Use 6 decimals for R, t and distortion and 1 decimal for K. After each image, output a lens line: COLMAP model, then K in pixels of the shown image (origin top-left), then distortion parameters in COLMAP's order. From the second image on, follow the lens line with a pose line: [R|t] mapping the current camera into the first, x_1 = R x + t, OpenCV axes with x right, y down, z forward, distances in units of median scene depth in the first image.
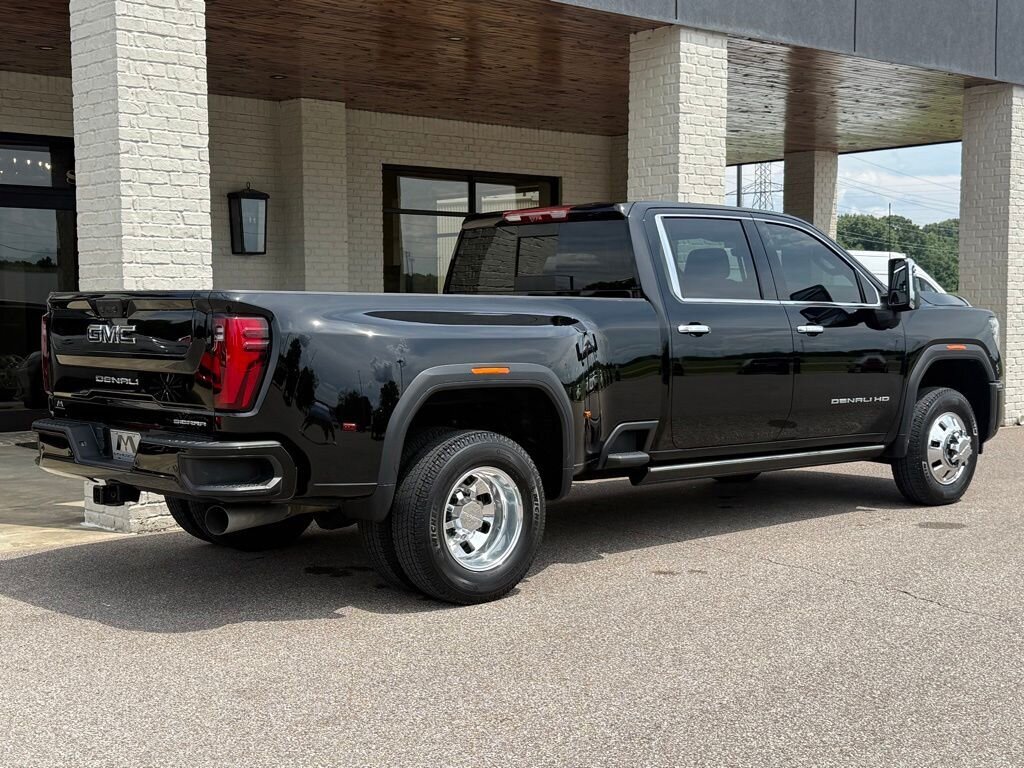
lens RADIAL K [[1399.3, 0, 513.5], [0, 1399.3, 387.3], [0, 0, 1]] dist [0.217225, -0.493920]
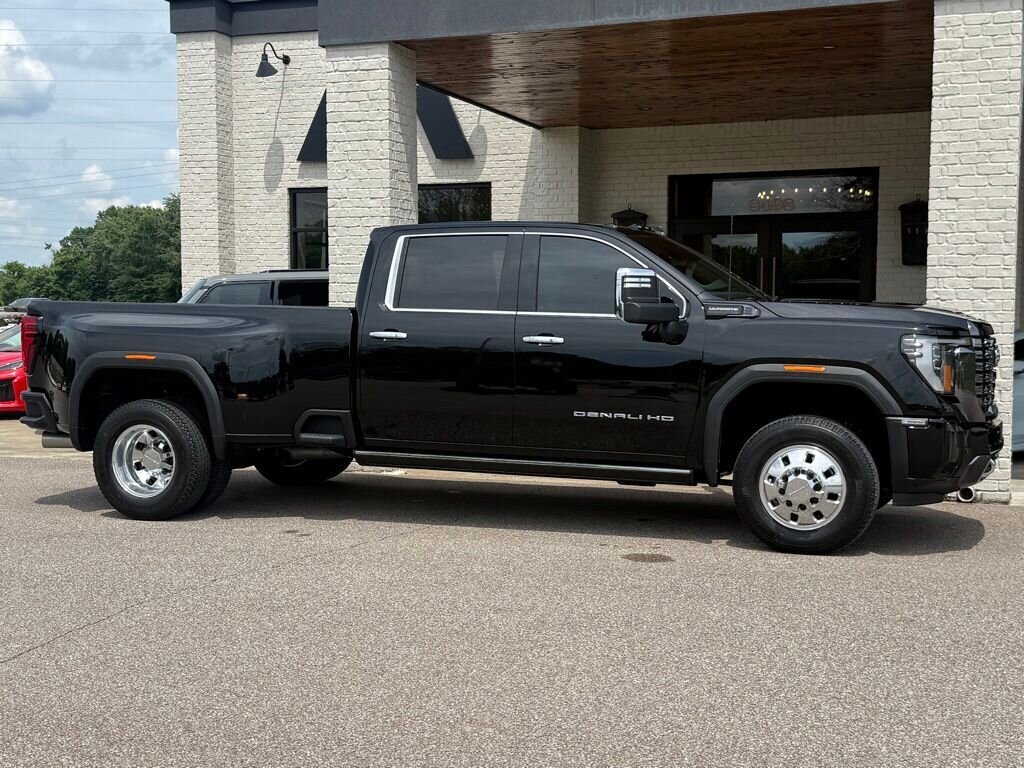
lens RADIAL K [[1375.5, 0, 513.3], [0, 1375.5, 386.6], [0, 0, 1]] dist [0.212646, -0.504630]
pose [[0.460503, 0.053766, -0.886028, 0.967540], [-0.059726, 0.997779, 0.029506, -0.031709], [0.885646, 0.039331, 0.462692, 0.469164]]
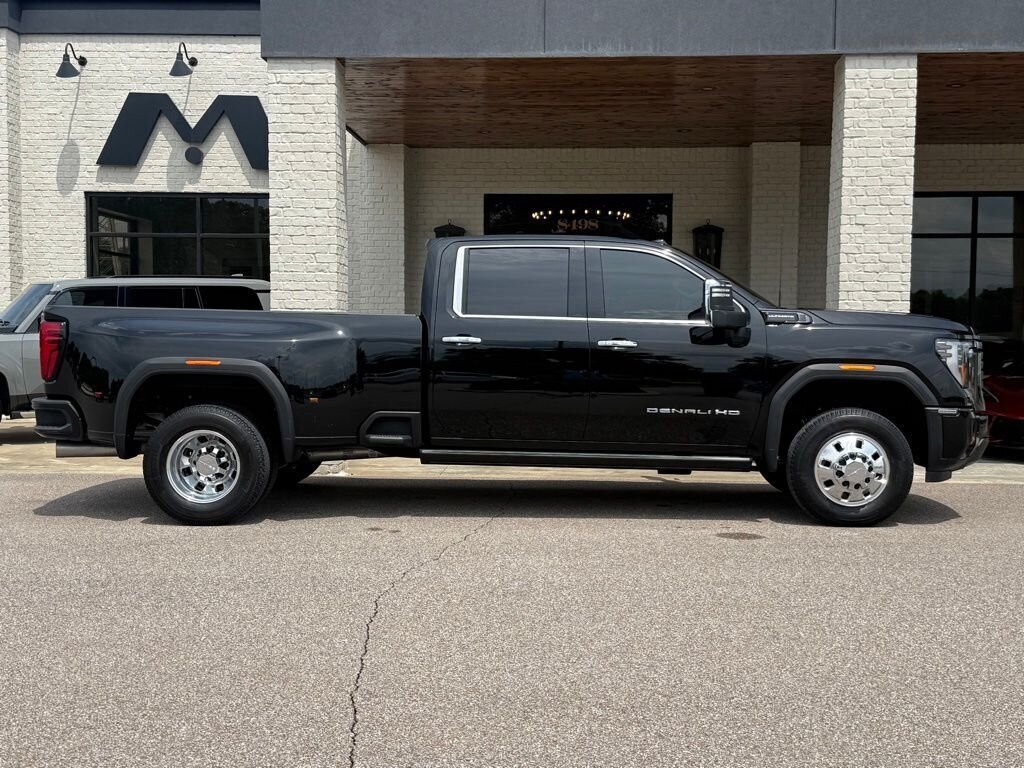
lens RADIAL K [[1317.5, 0, 513.9], [0, 1317.5, 384.5], [0, 0, 1]] dist [0.211469, -0.498243]
pose [[0.712860, 0.040944, -0.700110, 0.793202], [-0.052152, 0.998625, 0.005299, -0.009052], [0.699365, 0.032735, 0.714015, 0.176664]]
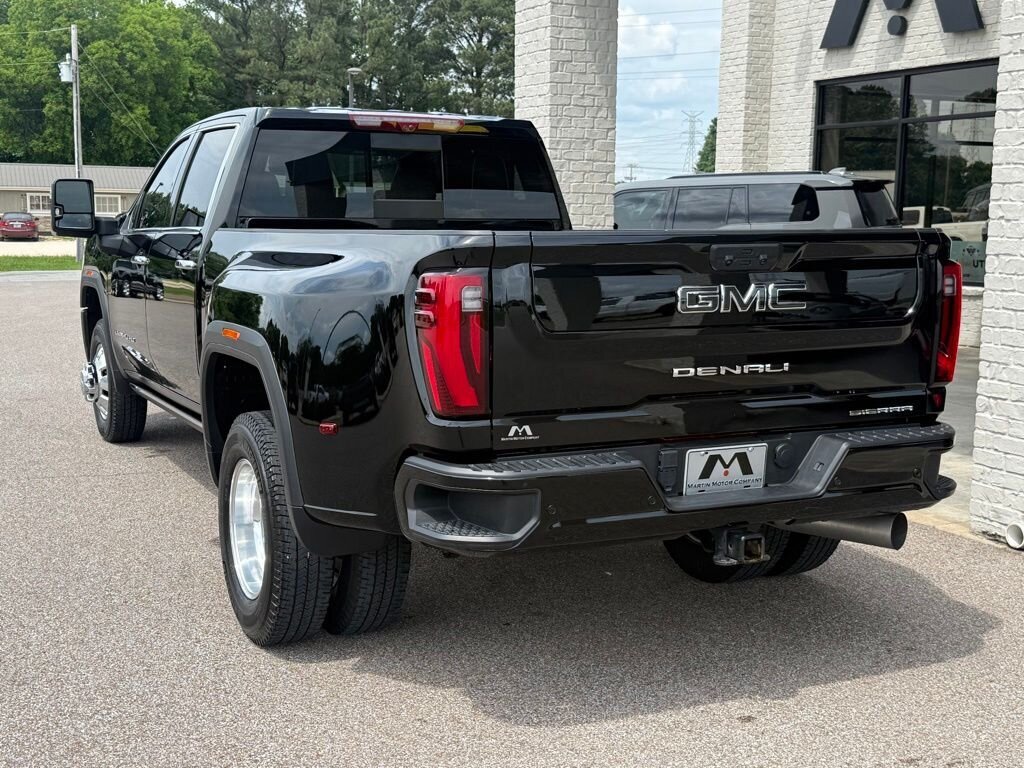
lens RADIAL K [[1305.1, 0, 507.7], [0, 1305.1, 387.5], [0, 0, 1]] dist [0.217704, -0.540715]
pose [[-0.271805, 0.134371, -0.952925, 0.840223], [-0.068939, 0.984941, 0.158549, -0.092369], [0.959880, 0.108788, -0.258449, 1.207998]]
